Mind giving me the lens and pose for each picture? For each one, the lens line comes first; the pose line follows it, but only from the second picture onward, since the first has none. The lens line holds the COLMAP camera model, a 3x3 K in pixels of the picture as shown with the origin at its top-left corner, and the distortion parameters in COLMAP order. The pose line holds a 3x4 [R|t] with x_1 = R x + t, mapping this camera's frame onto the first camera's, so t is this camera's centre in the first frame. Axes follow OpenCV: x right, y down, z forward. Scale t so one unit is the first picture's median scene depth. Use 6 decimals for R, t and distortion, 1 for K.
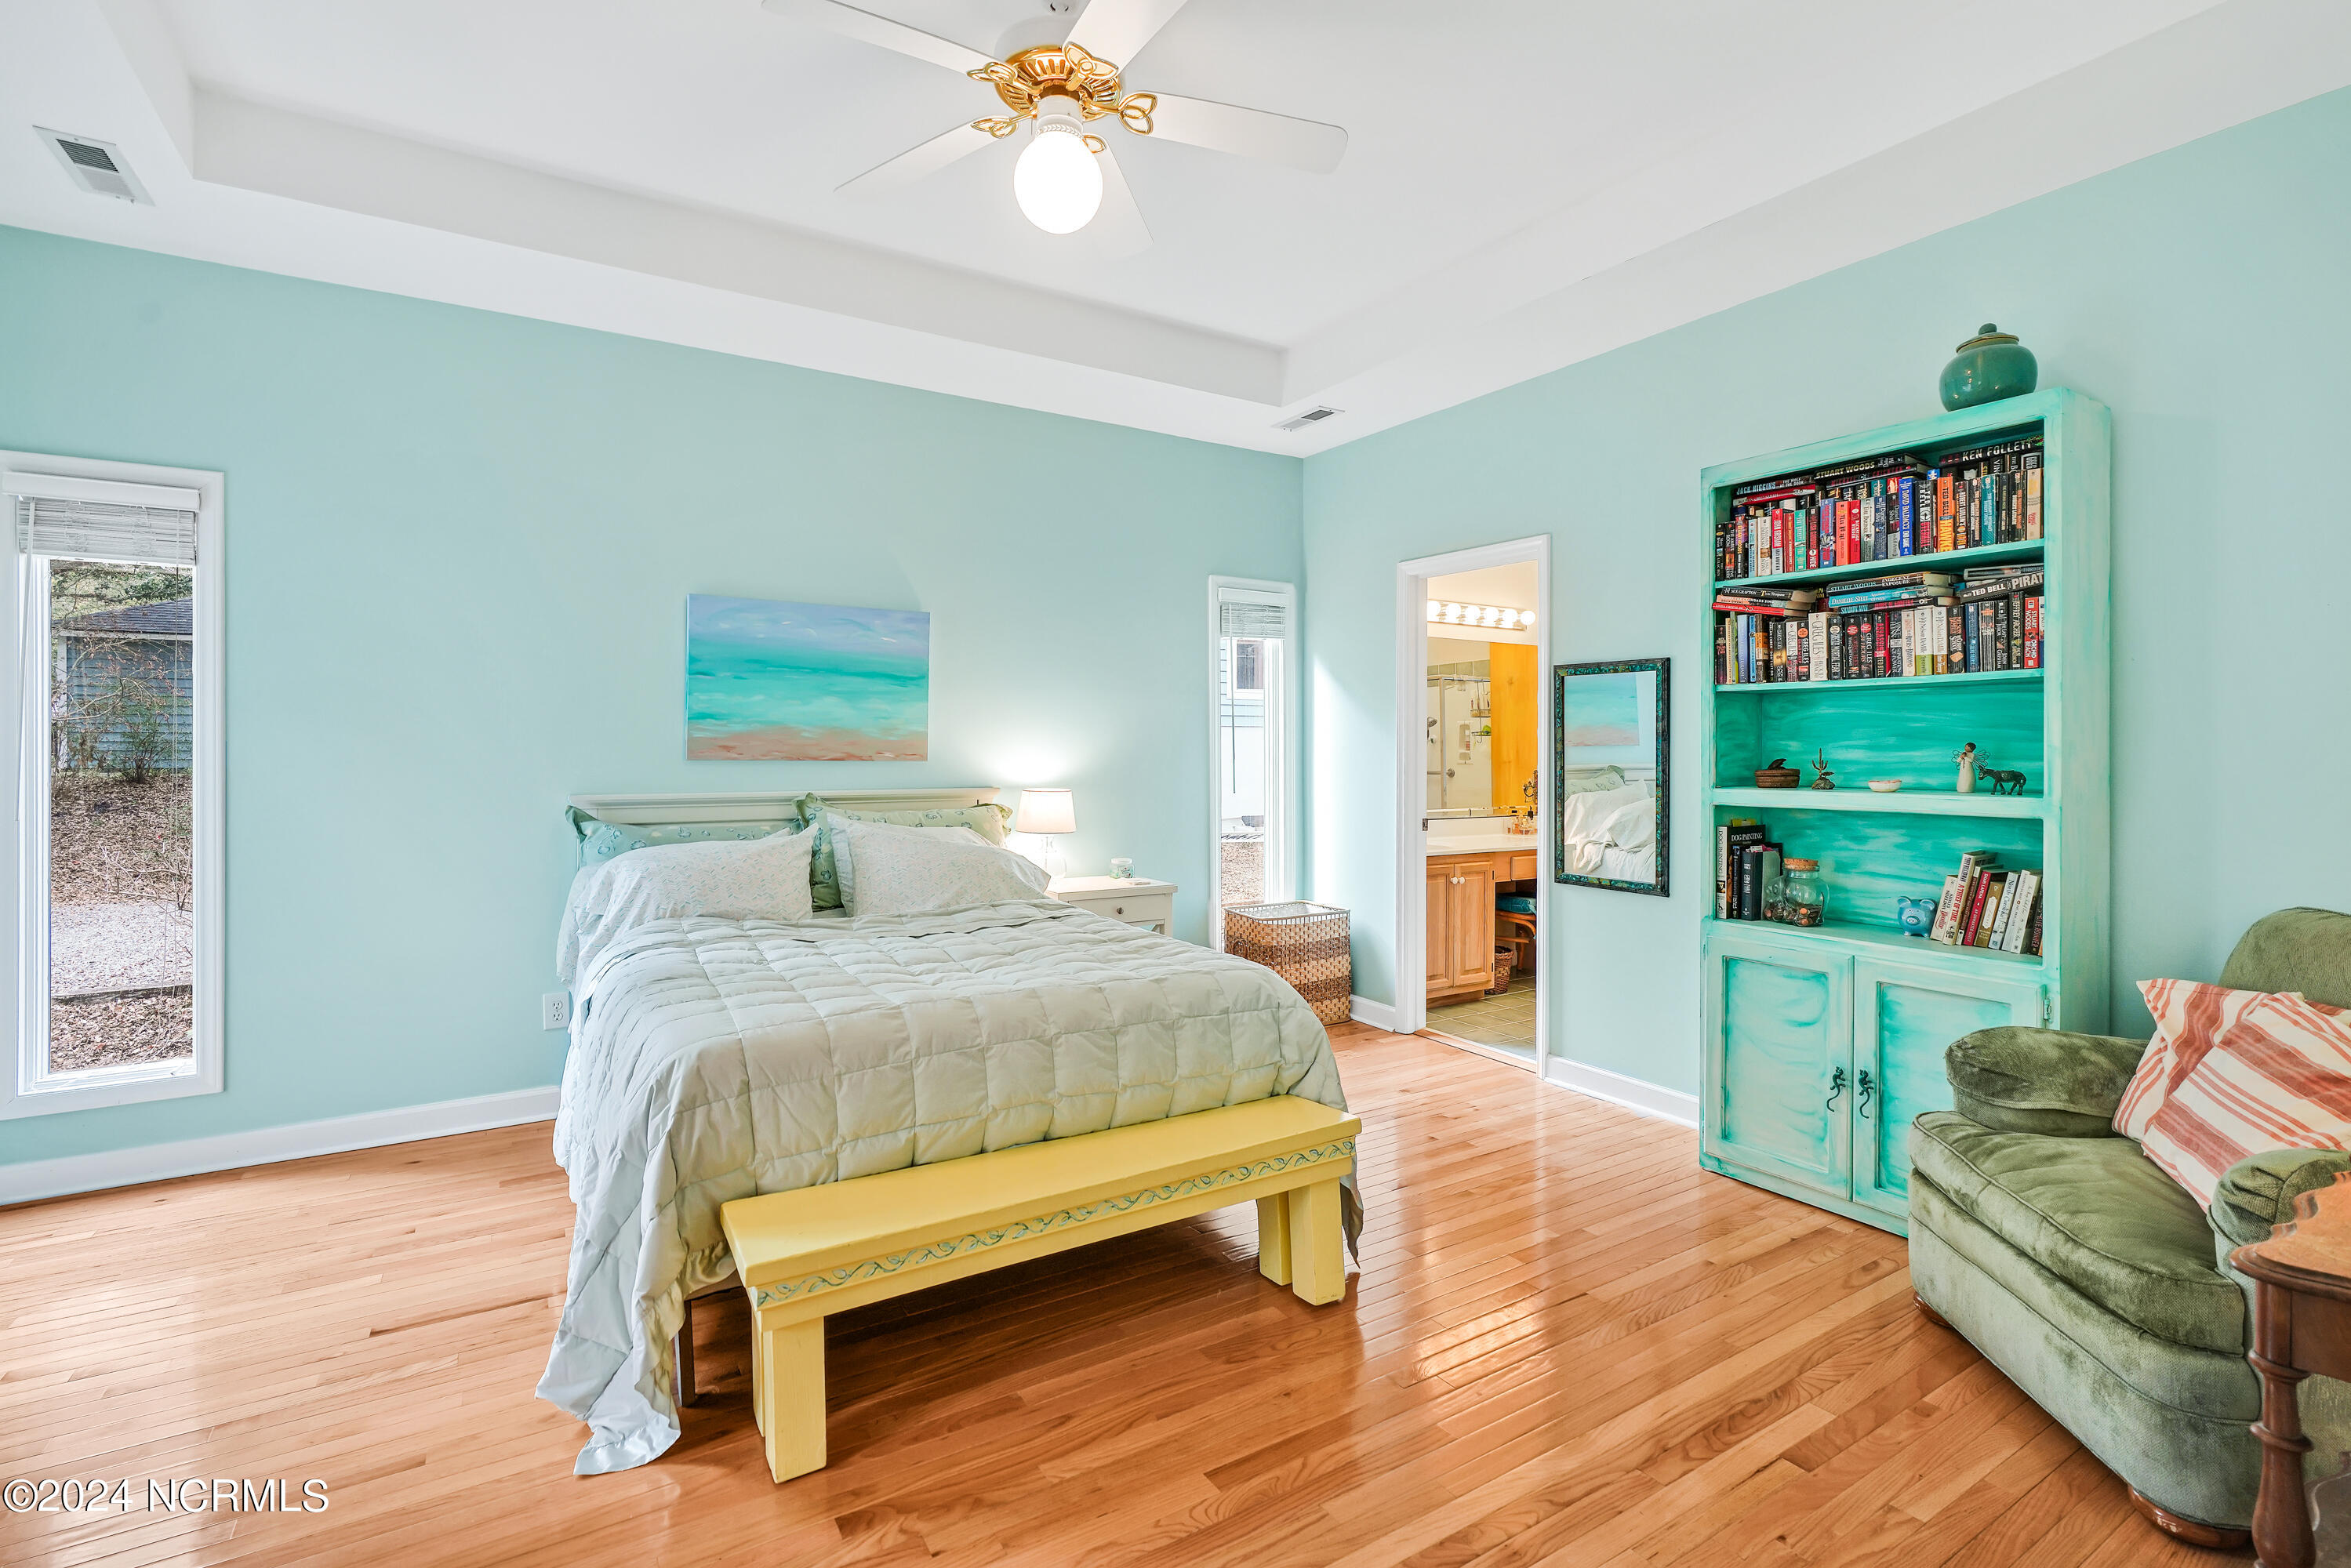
lens RADIAL K [[1076.3, 0, 1172.6], [0, 1076.3, 773.4], [0, 0, 1]] dist [-0.000003, -0.000023]
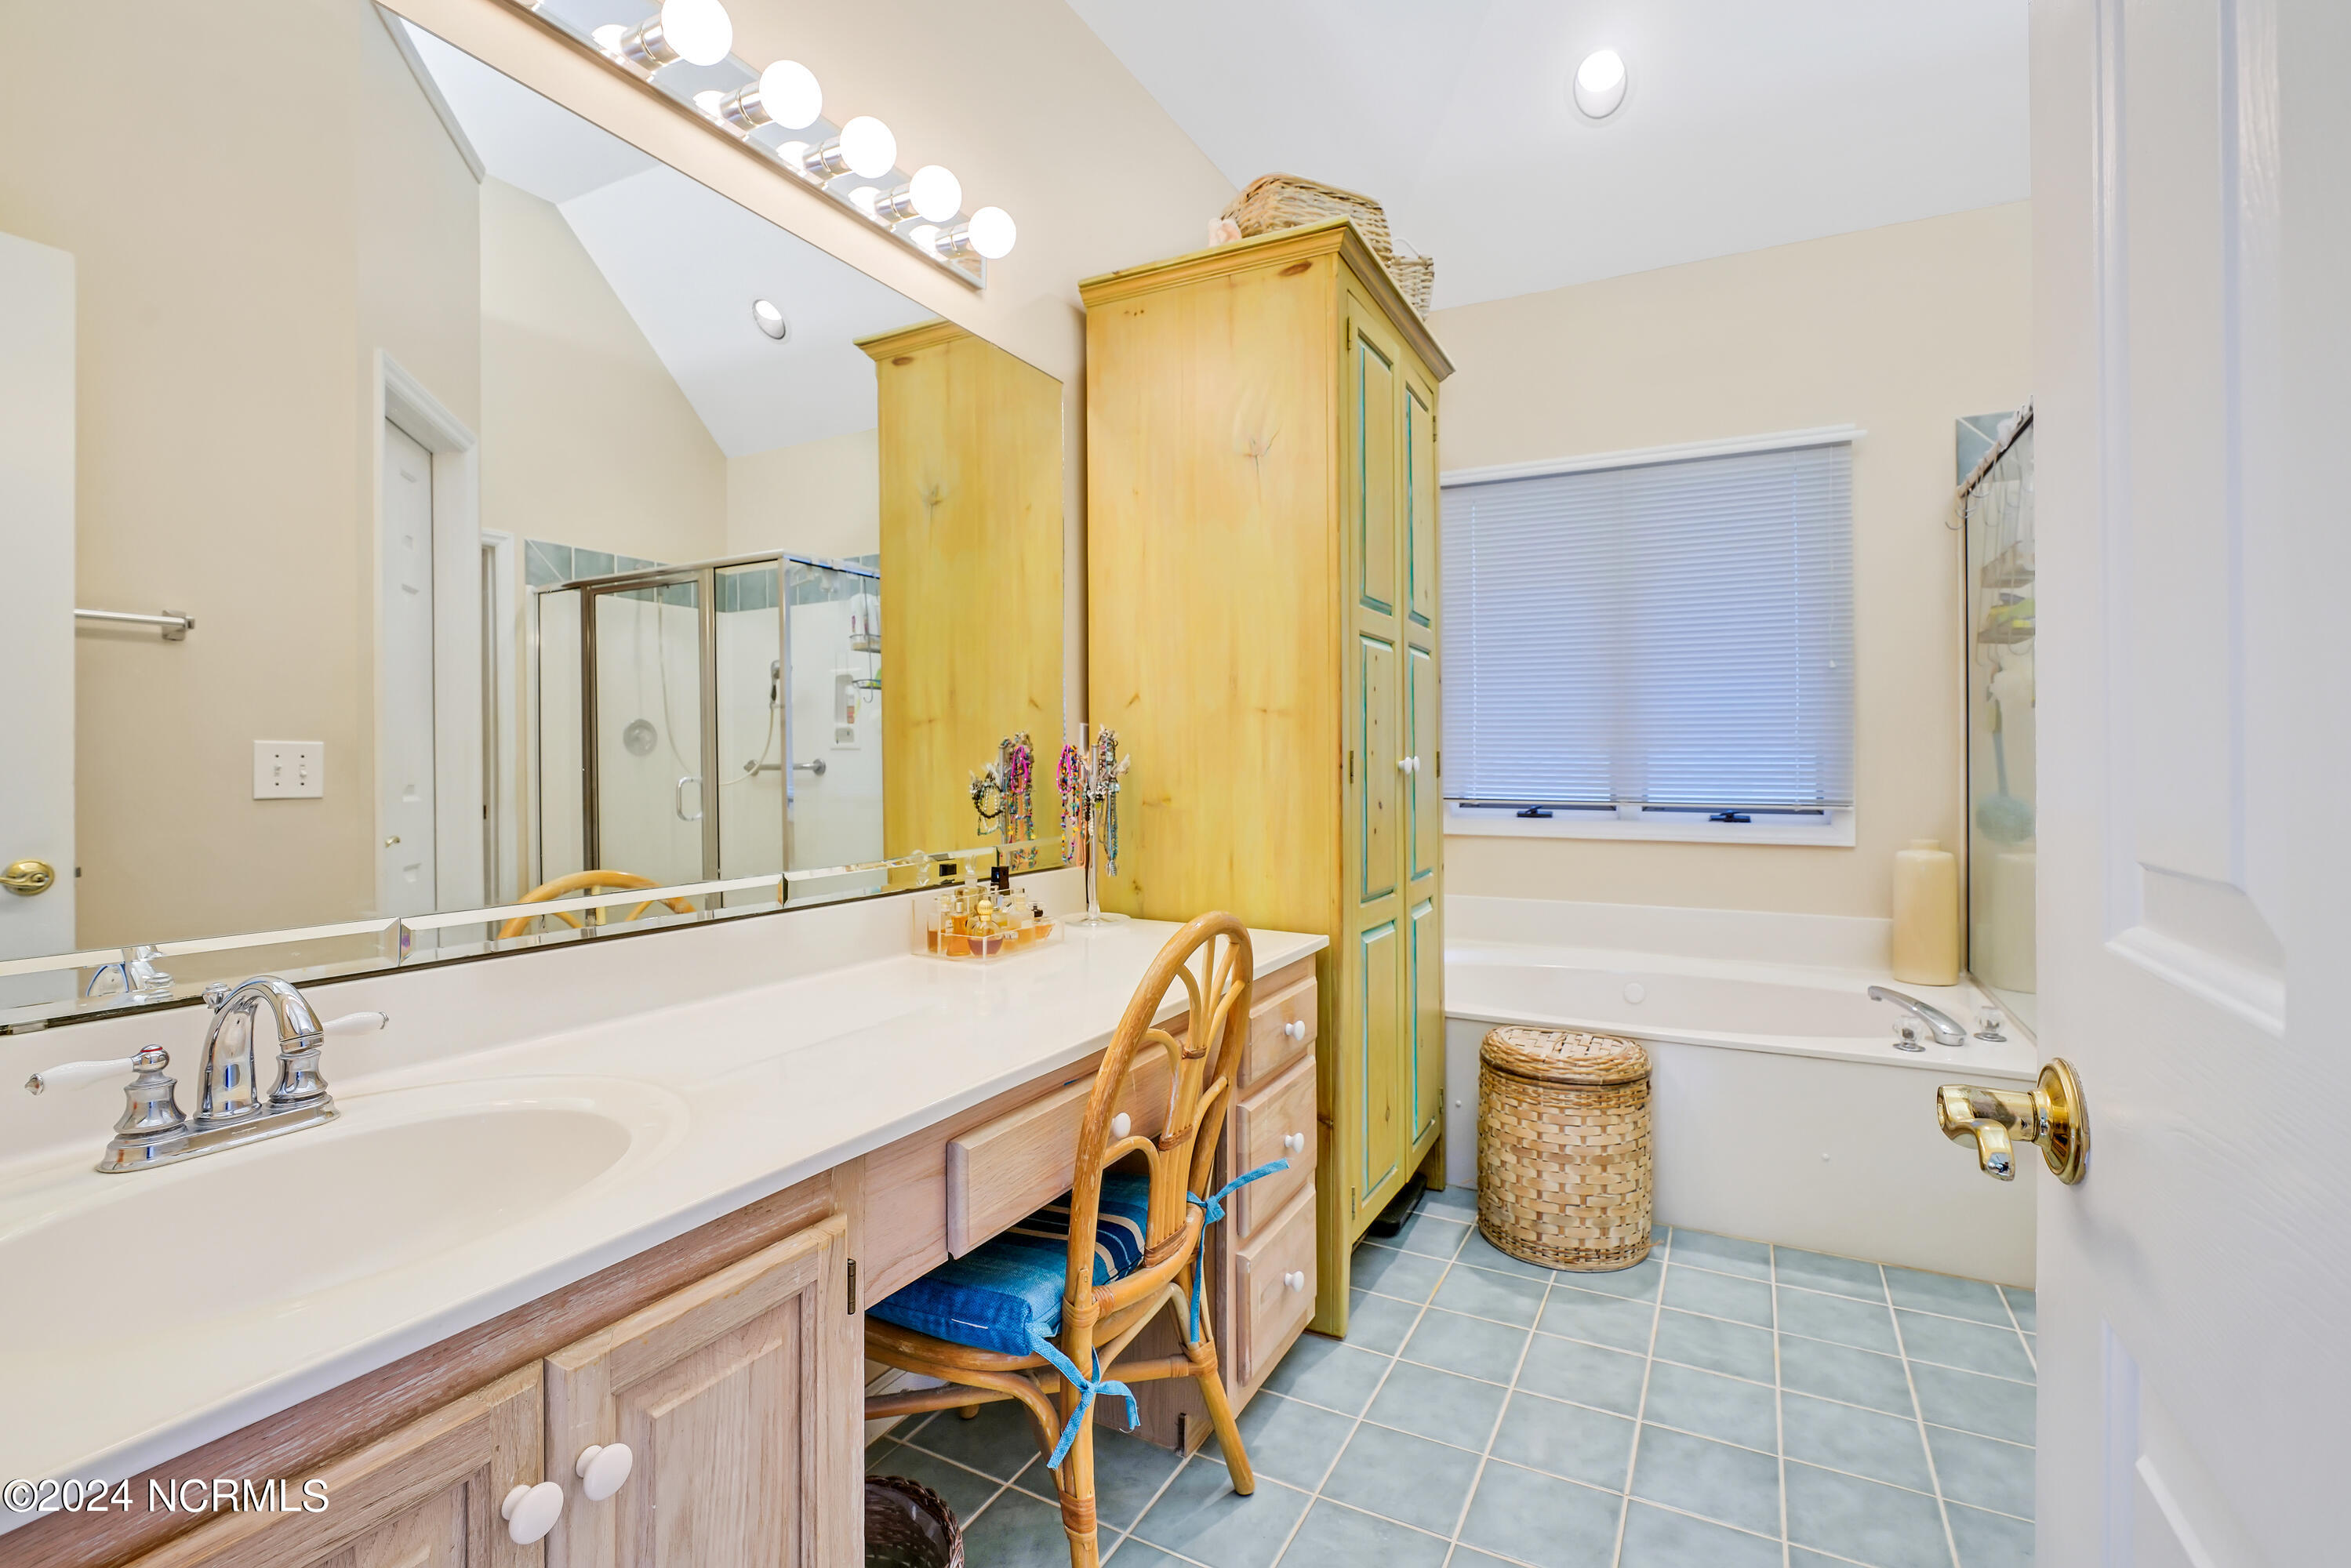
lens RADIAL K [[1076.3, 0, 1170.4], [0, 1076.3, 773.3], [0, 0, 1]] dist [-0.000003, -0.000023]
pose [[0.862544, -0.003355, 0.505970, 0.213102], [0.005510, 0.999981, -0.002762, 0.008280], [-0.505951, 0.005170, 0.862547, 0.692209]]
